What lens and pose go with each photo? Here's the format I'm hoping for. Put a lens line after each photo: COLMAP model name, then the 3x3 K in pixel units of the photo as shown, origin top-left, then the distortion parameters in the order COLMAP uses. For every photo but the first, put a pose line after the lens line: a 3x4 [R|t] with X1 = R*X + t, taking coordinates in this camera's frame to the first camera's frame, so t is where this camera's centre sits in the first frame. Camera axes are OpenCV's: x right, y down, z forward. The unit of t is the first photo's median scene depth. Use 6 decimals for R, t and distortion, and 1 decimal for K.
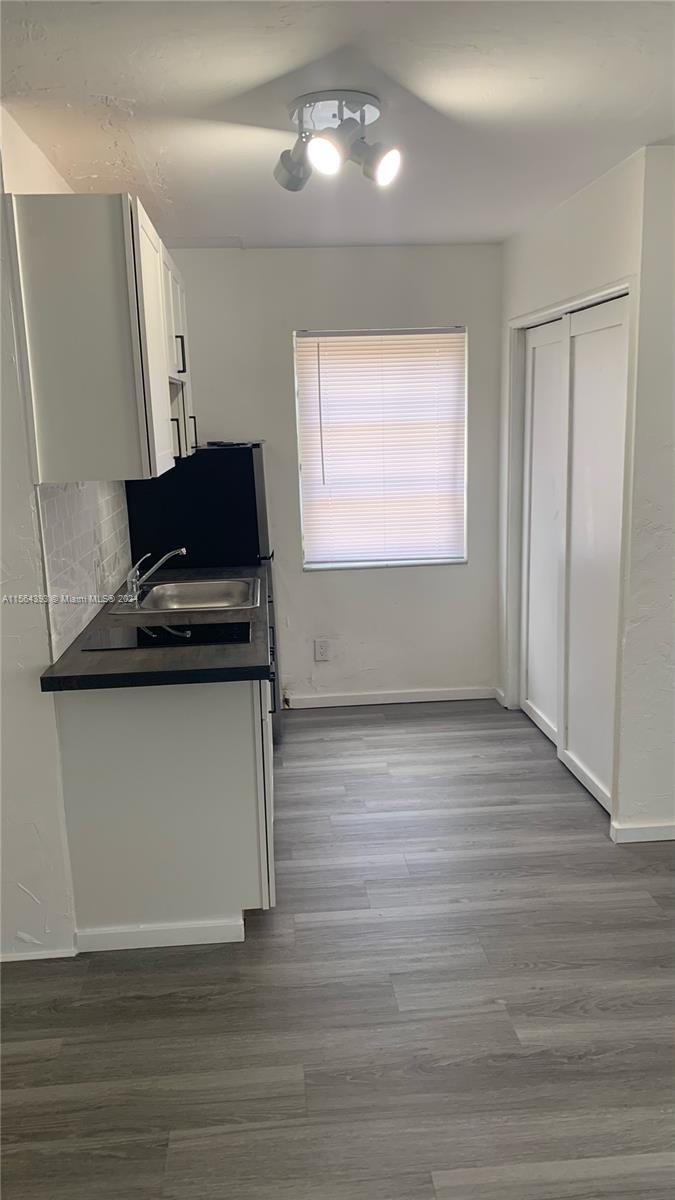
lens RADIAL K [[916.0, 0, 329.1], [0, 916.0, 606.0], [0, 0, 1]] dist [0.004539, -0.008348]
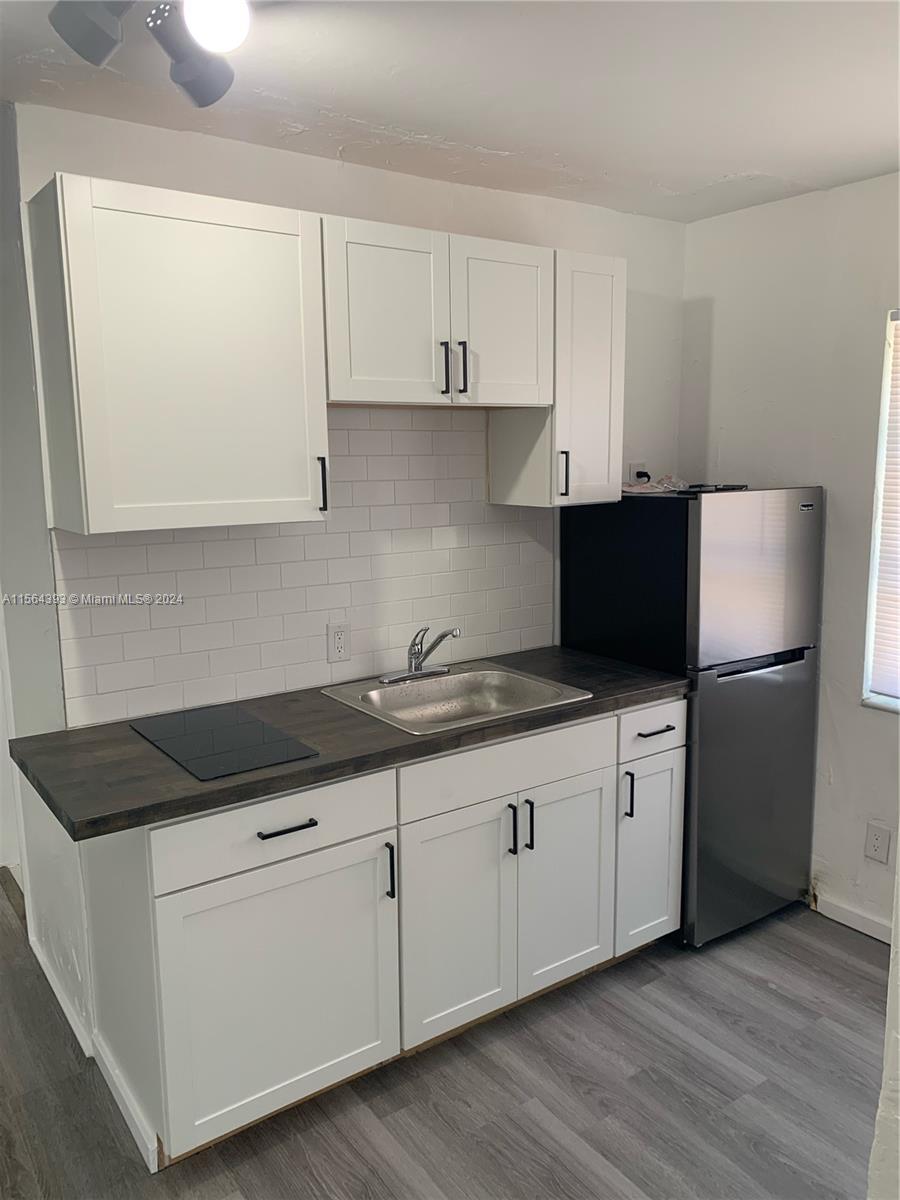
lens RADIAL K [[922.2, 0, 455.3], [0, 922.2, 595.2], [0, 0, 1]] dist [0.010051, 0.003133]
pose [[0.514812, 0.164111, -0.841449, 0.432295], [-0.180672, 0.980232, 0.080641, -0.141336], [0.838049, 0.110512, 0.534285, 0.567512]]
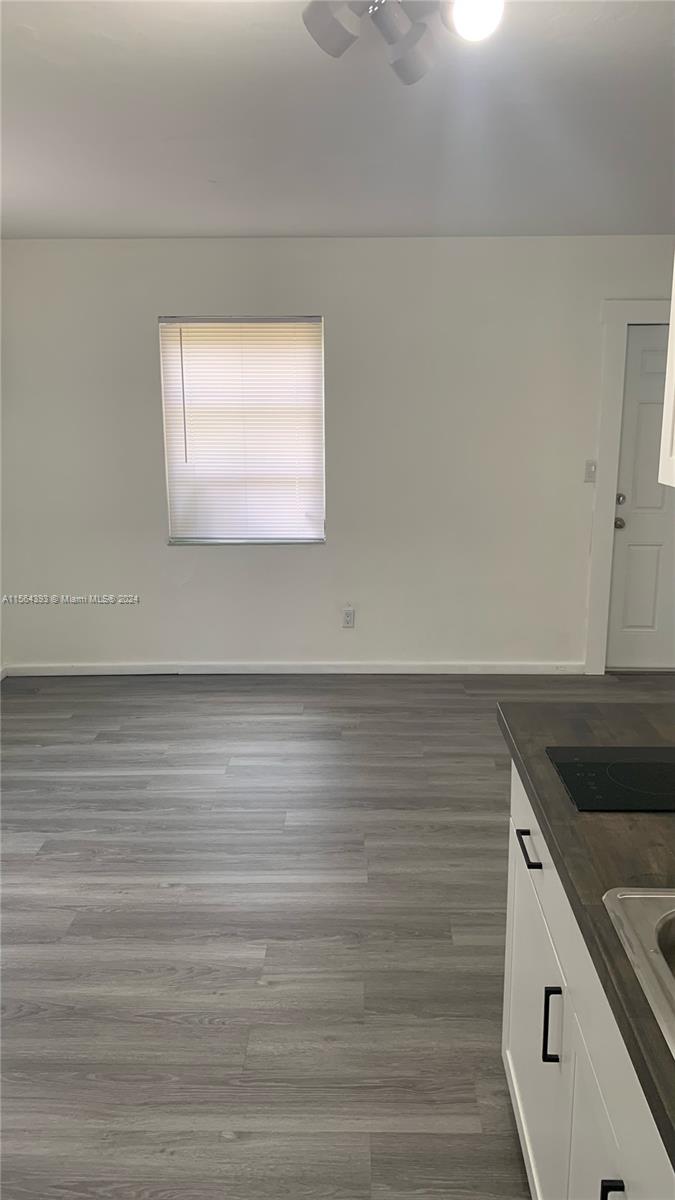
lens RADIAL K [[911.3, 0, 344.3], [0, 911.3, 600.9], [0, 0, 1]] dist [0.011226, -0.003792]
pose [[-0.994681, 0.011020, 0.102410, -0.007940], [0.053248, 0.906107, 0.419683, -0.249498], [-0.088170, 0.422904, -0.901875, 1.149135]]
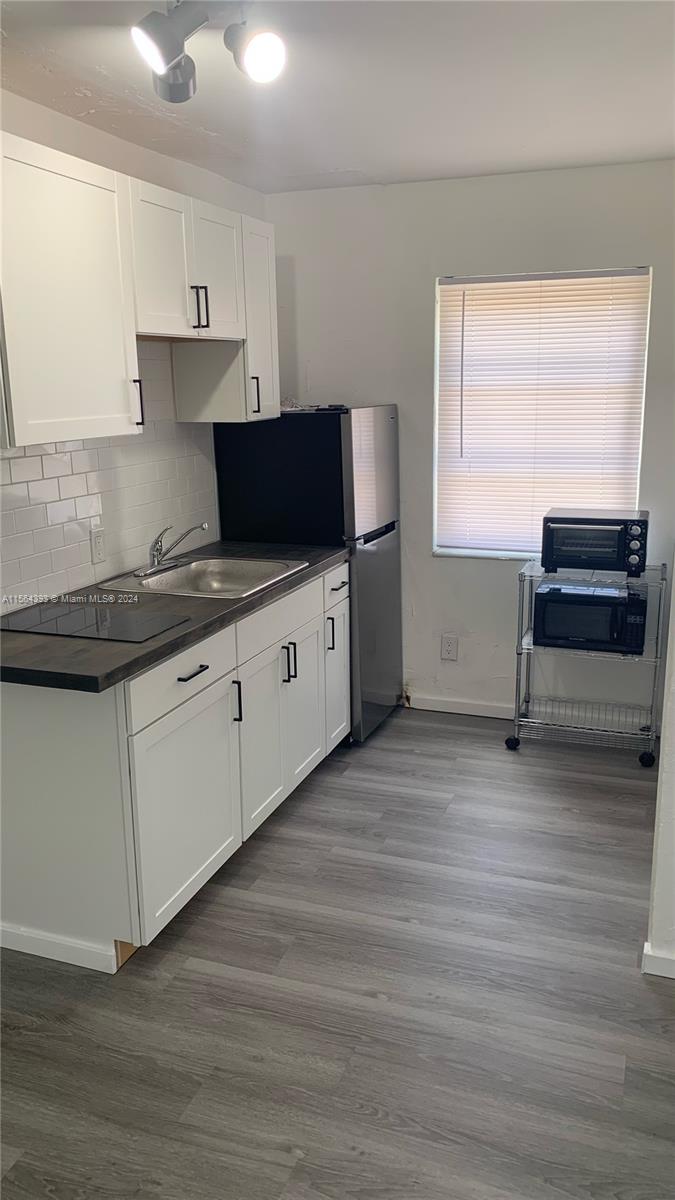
lens RADIAL K [[917.8, 0, 340.6], [0, 917.8, 594.6], [0, 0, 1]] dist [0.010608, -0.014369]
pose [[0.909868, 0.112172, -0.399445, 0.316128], [-0.097808, 0.993615, 0.056236, -0.053742], [0.403203, -0.012099, 0.915030, 0.208460]]
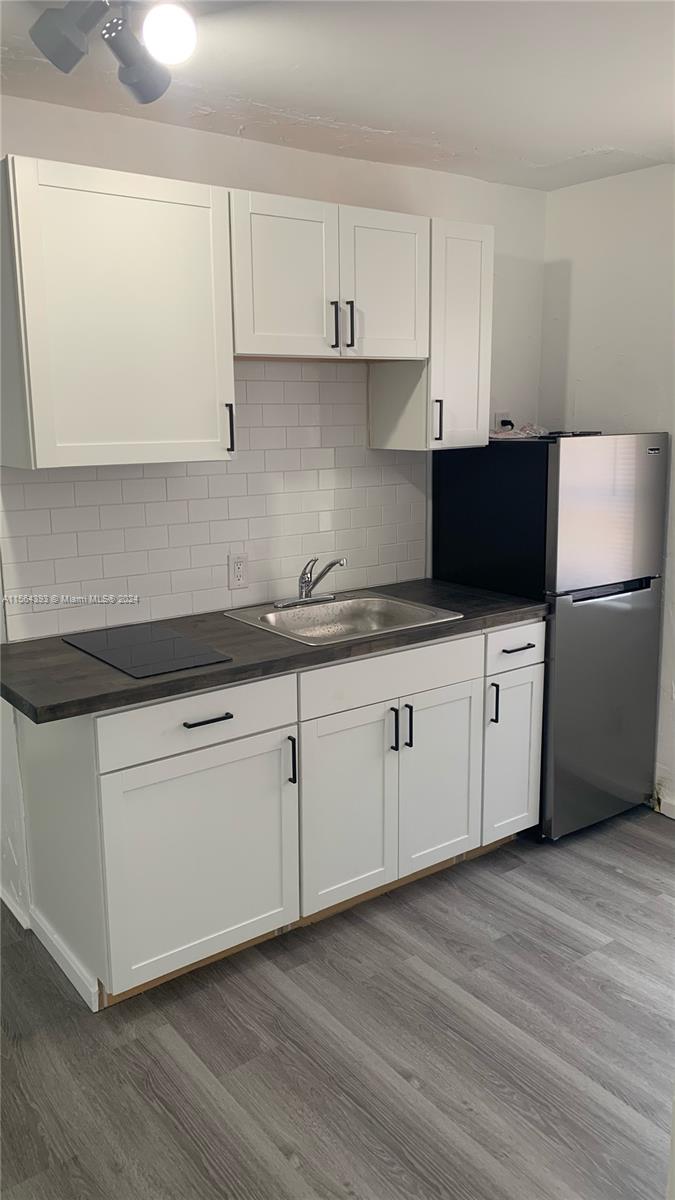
lens RADIAL K [[927.2, 0, 327.3], [0, 927.2, 585.5], [0, 0, 1]] dist [0.015509, 0.004018]
pose [[0.529017, 0.189284, -0.827232, 0.503170], [-0.179124, 0.977750, 0.109175, -0.121409], [0.829491, 0.090422, 0.551152, 0.497288]]
